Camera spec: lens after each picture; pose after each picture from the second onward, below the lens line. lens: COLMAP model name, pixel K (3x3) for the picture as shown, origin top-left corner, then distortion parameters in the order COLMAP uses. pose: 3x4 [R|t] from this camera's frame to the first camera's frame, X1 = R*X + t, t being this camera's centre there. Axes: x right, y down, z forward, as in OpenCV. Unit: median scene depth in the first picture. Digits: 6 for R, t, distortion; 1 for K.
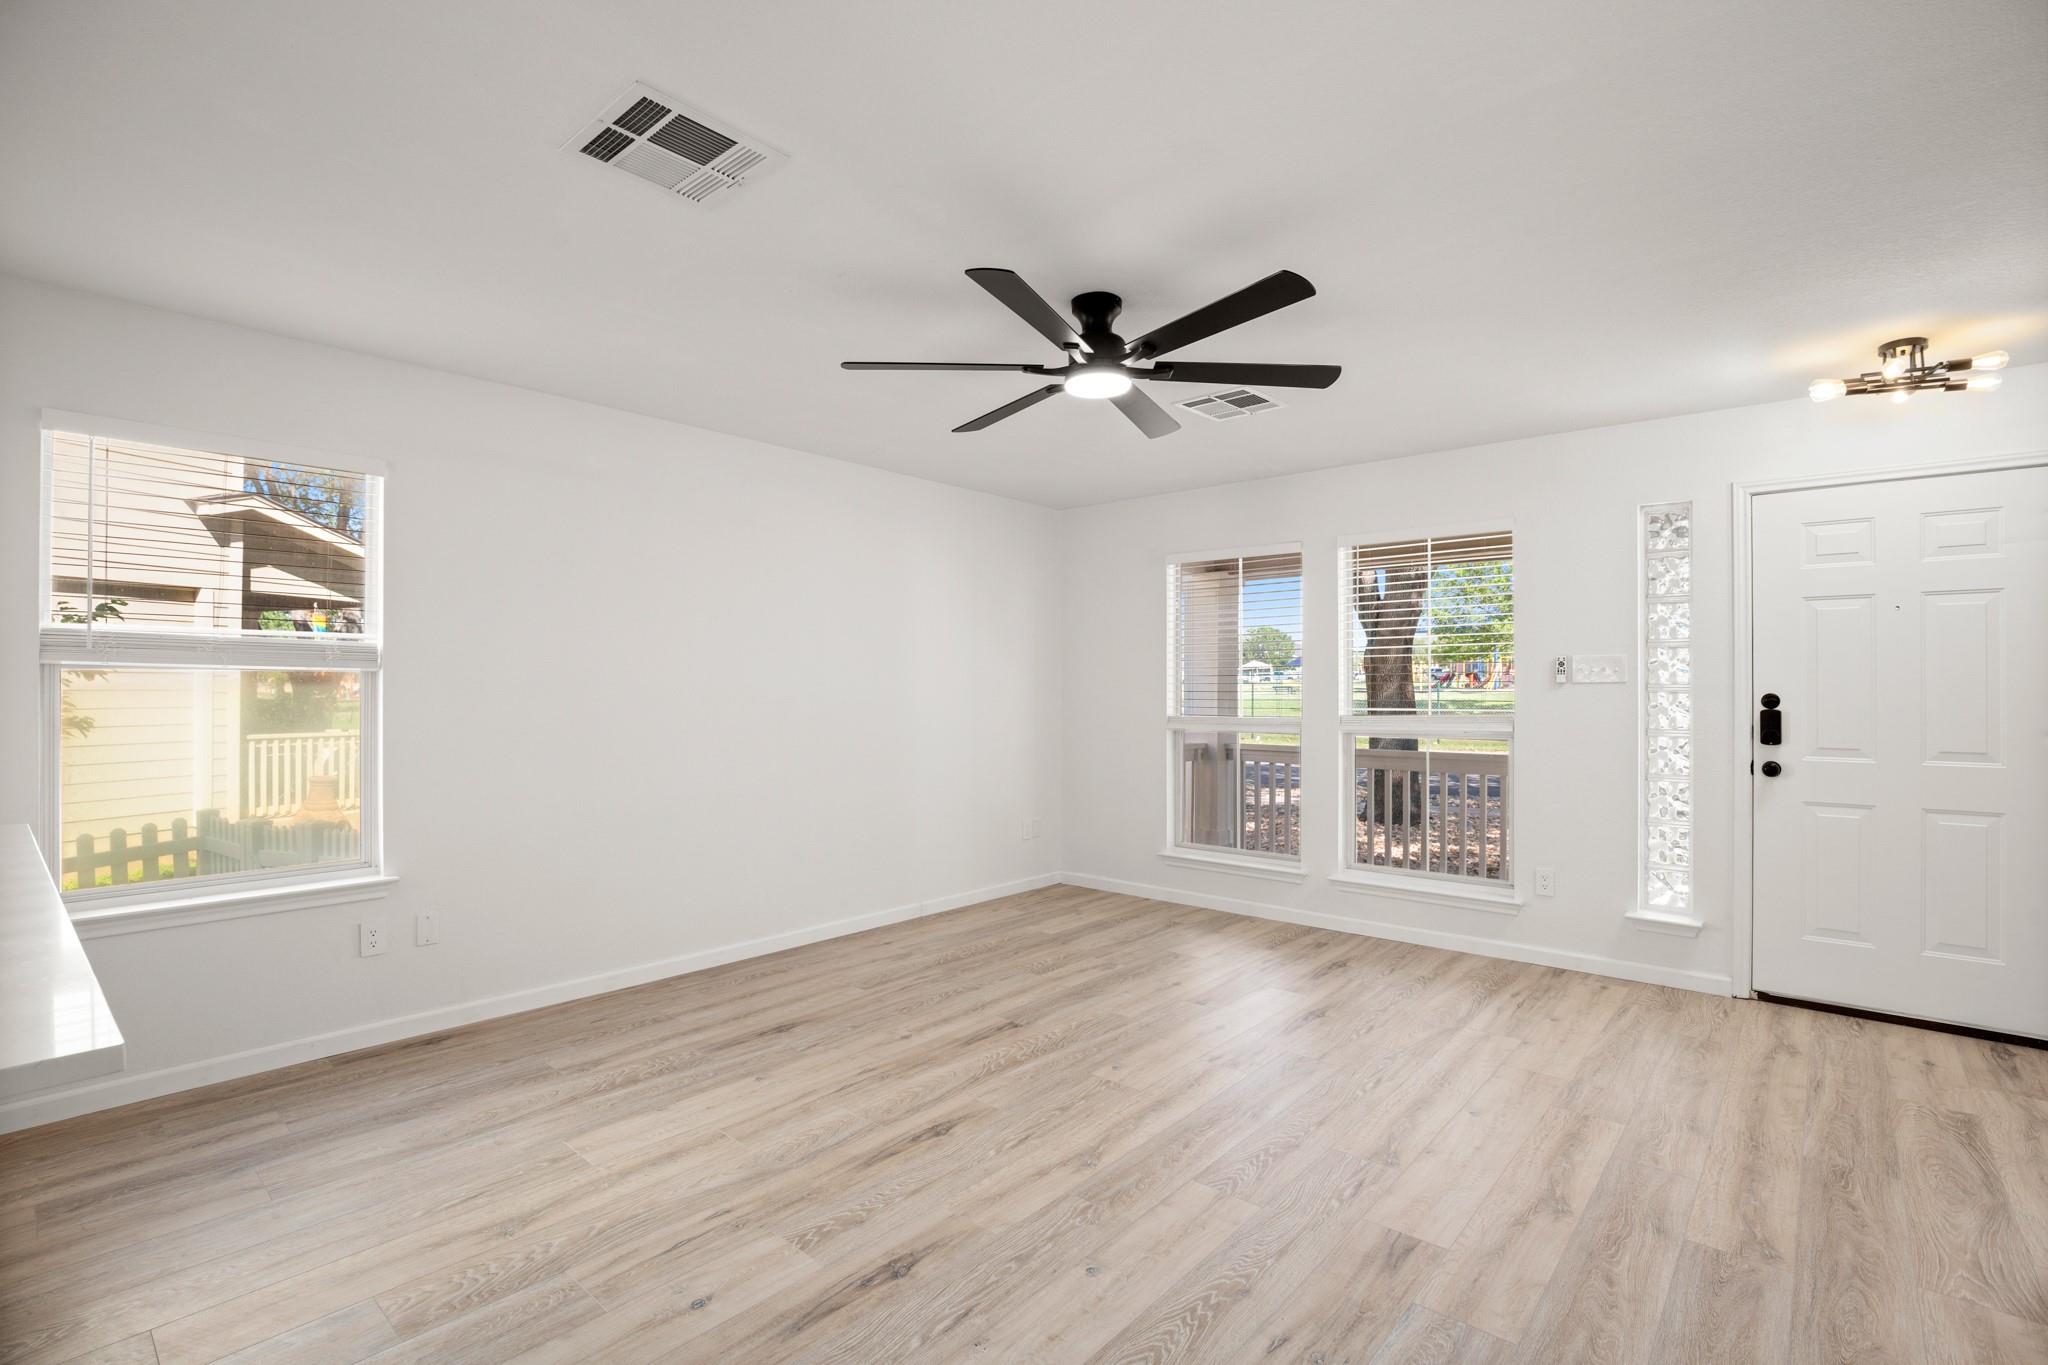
lens RADIAL K [[938.7, 0, 1030.7], [0, 938.7, 687.2], [0, 0, 1]] dist [-0.006174, 0.000202]
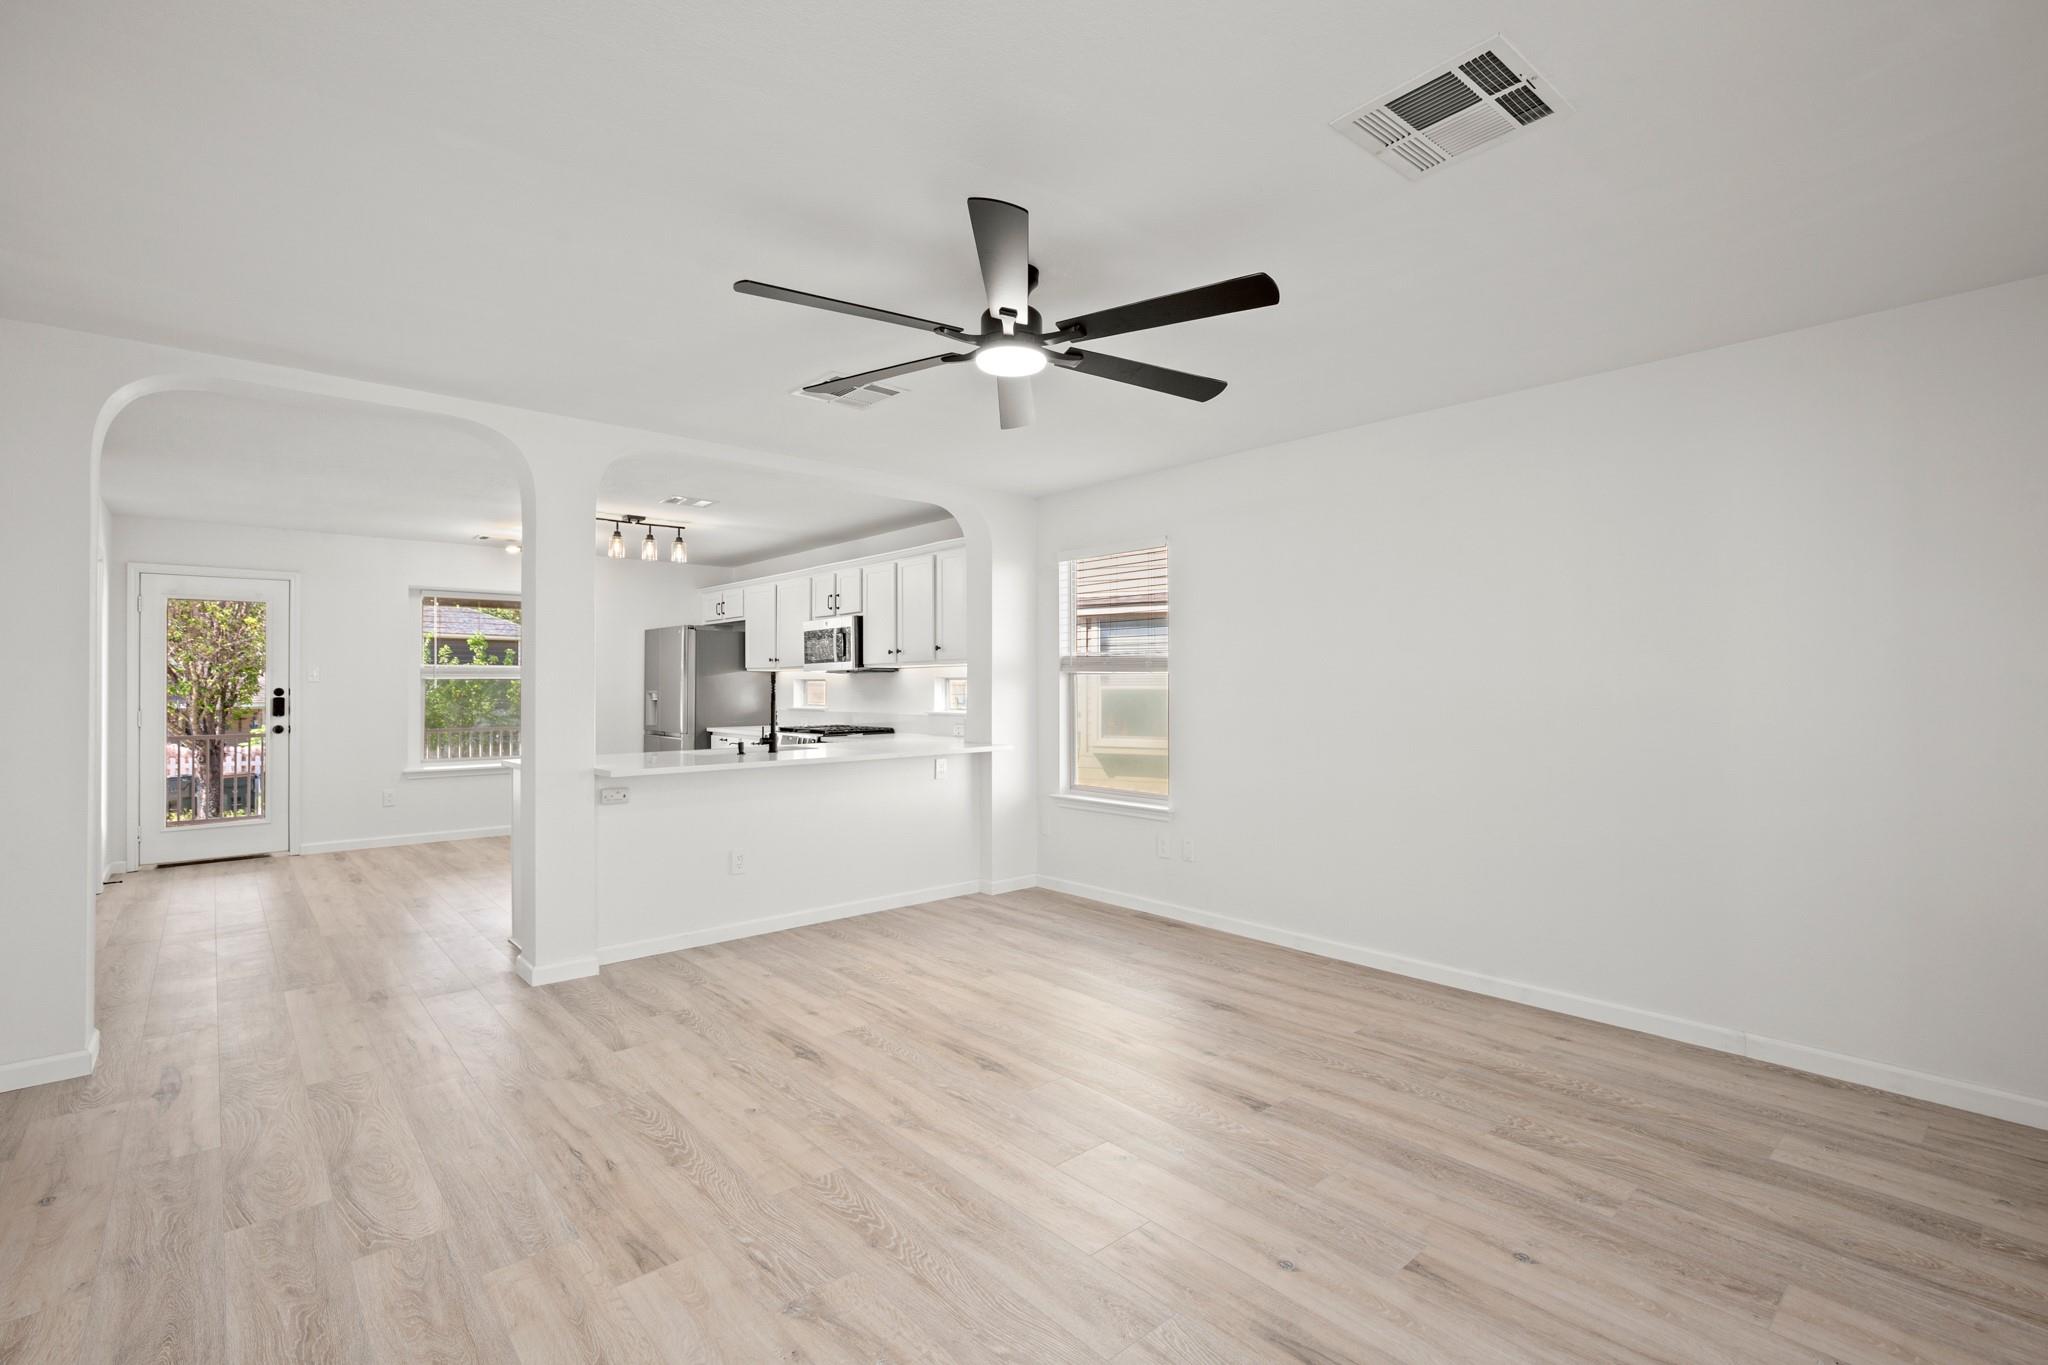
lens RADIAL K [[938.7, 0, 1035.2], [0, 938.7, 688.5], [0, 0, 1]] dist [-0.006174, 0.000202]
pose [[-0.131129, -0.004533, -0.991355, 1.004759], [0.004210, 0.999978, -0.005130, 0.020951], [0.991356, -0.004846, -0.131107, 1.183267]]
